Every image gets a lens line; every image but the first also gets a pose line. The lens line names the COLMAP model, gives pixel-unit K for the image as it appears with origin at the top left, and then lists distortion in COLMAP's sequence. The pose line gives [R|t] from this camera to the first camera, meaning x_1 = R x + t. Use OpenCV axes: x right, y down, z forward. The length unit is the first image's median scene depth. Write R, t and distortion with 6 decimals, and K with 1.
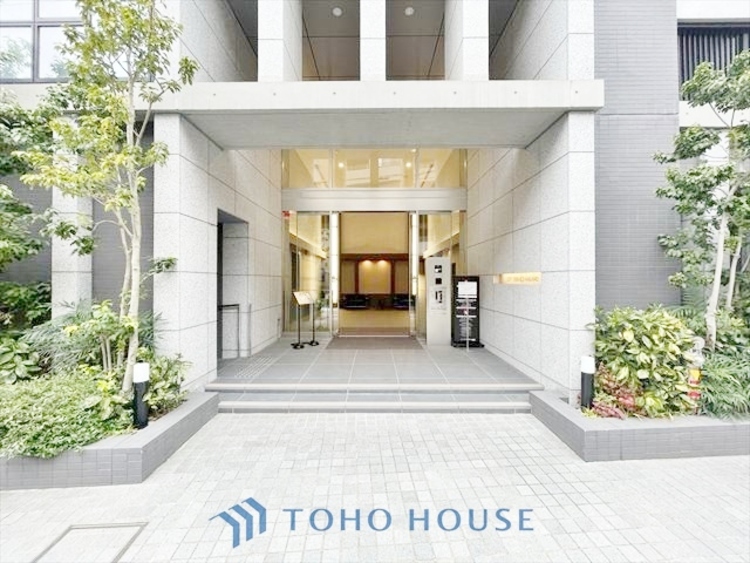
lens RADIAL K [[302.5, 0, 375.0], [0, 302.5, 281.5], [0, 0, 1]] dist [-0.012287, 0.000144]
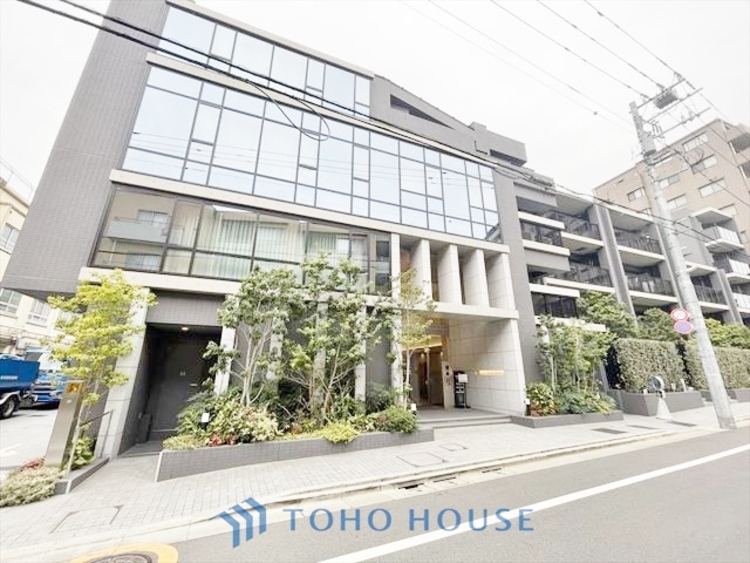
lens RADIAL K [[302.5, 0, 375.0], [0, 302.5, 281.5], [0, 0, 1]] dist [-0.012287, 0.000144]
pose [[0.928427, 0.112533, 0.354061, -2.051529], [-0.007431, 0.958455, -0.285145, -0.021493], [-0.371440, 0.262106, 0.890693, -1.566896]]
